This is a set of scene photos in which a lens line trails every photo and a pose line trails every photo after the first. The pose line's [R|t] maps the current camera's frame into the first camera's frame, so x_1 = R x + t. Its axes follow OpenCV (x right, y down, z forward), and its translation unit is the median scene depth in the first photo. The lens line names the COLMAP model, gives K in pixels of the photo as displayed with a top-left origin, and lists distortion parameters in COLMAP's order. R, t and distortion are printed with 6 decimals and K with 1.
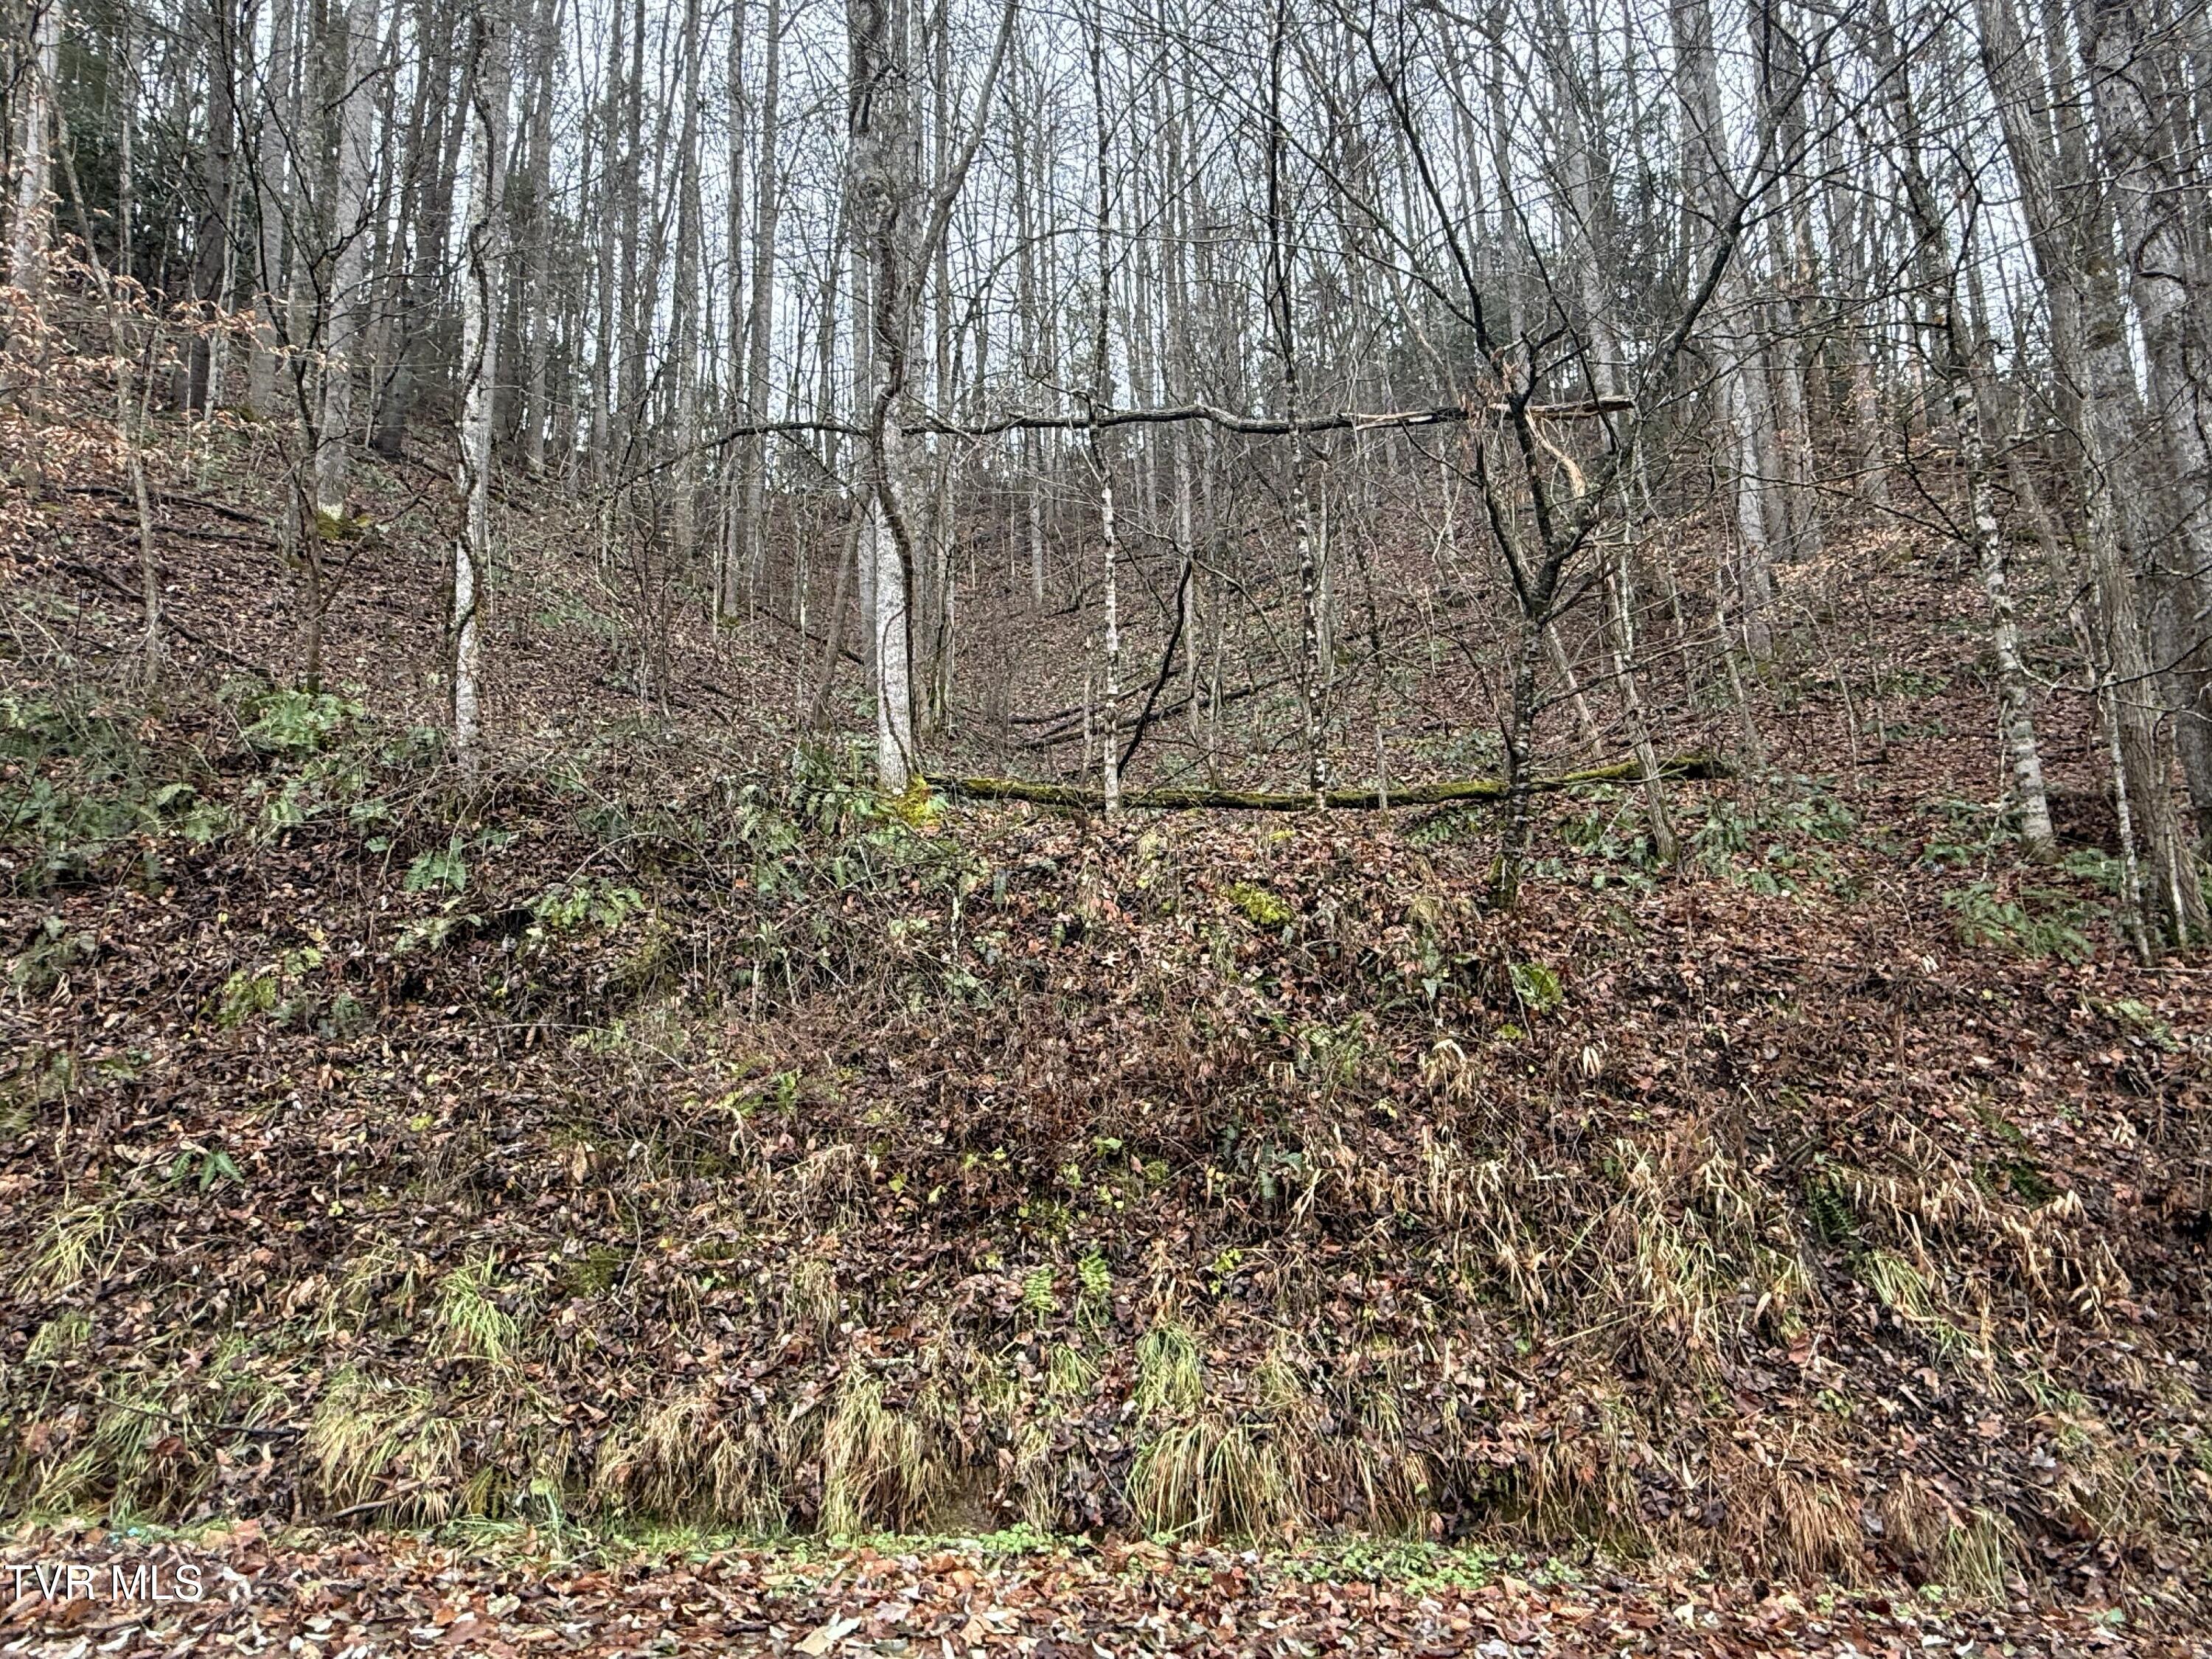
lens RADIAL K [[1294.6, 0, 1106.0], [0, 1294.6, 829.5], [0, 0, 1]] dist [0.001075, -0.000194]
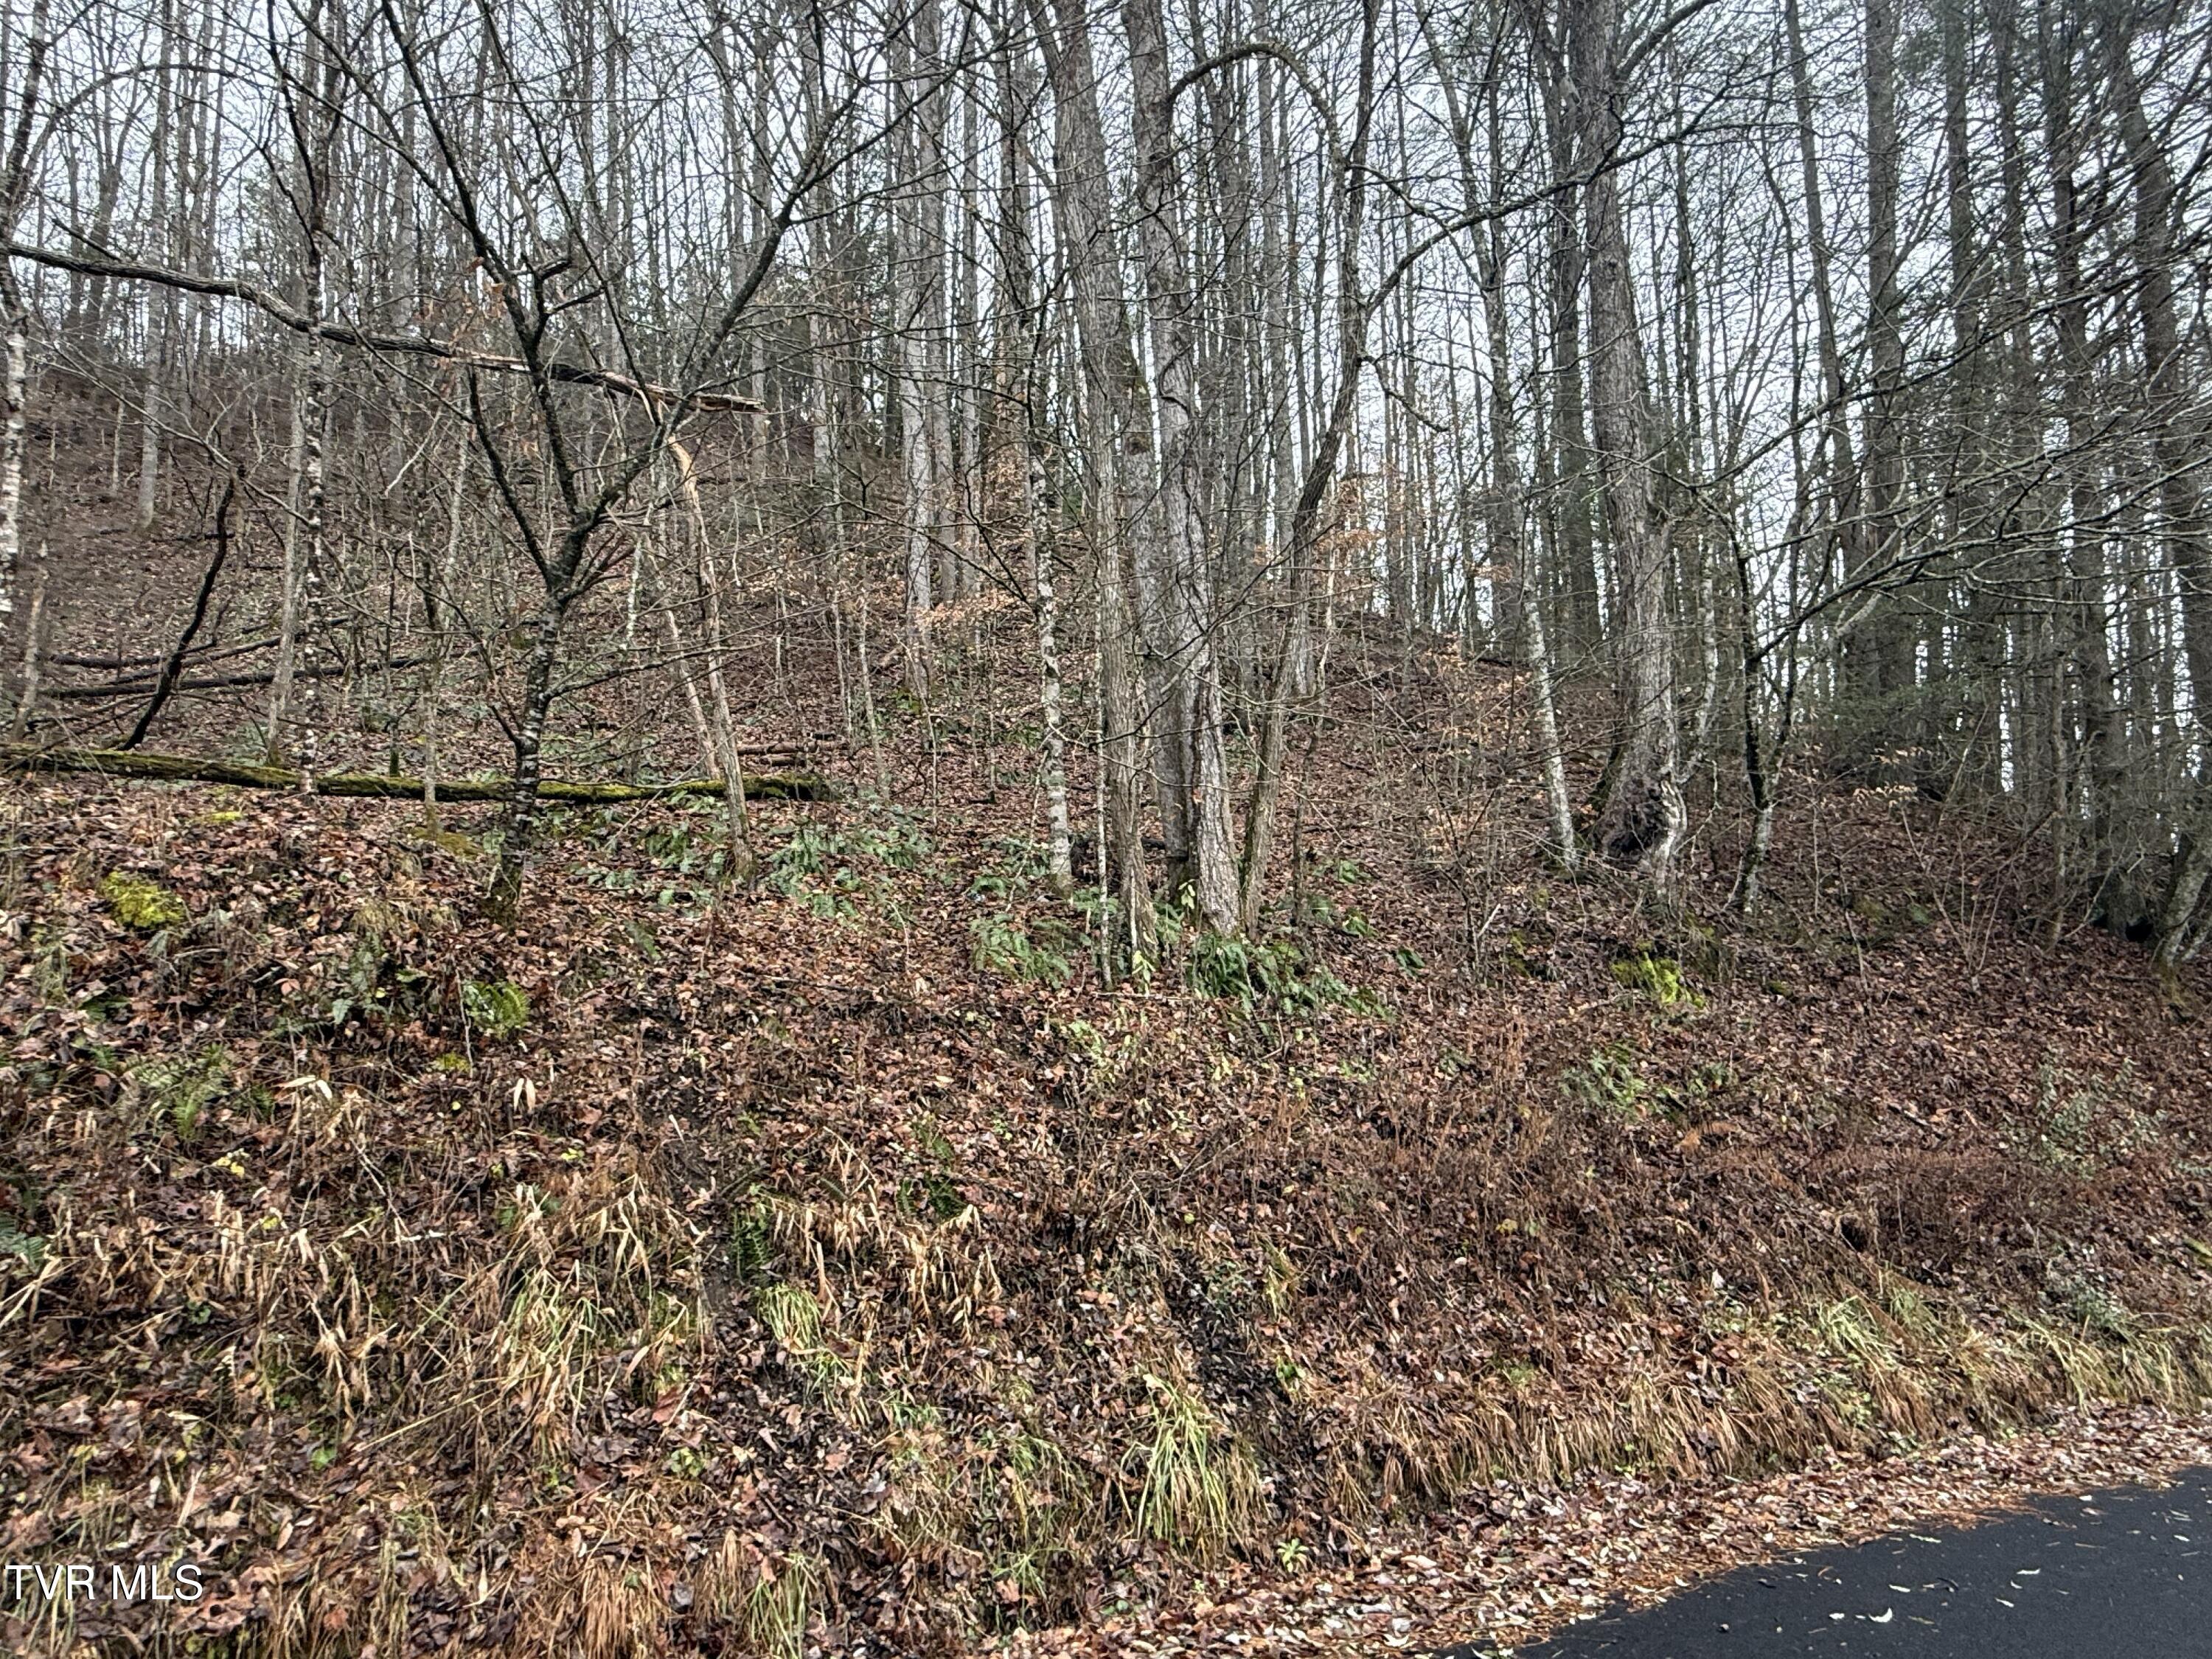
lens RADIAL K [[1282.7, 0, 1104.3], [0, 1282.7, 860.8], [0, 0, 1]] dist [-0.000277, 0.001911]
pose [[0.841987, 0.062510, 0.535864, 0.270789], [-0.068038, 0.997638, -0.009471, 0.003082], [-0.535190, -0.028485, 0.844251, 0.073099]]
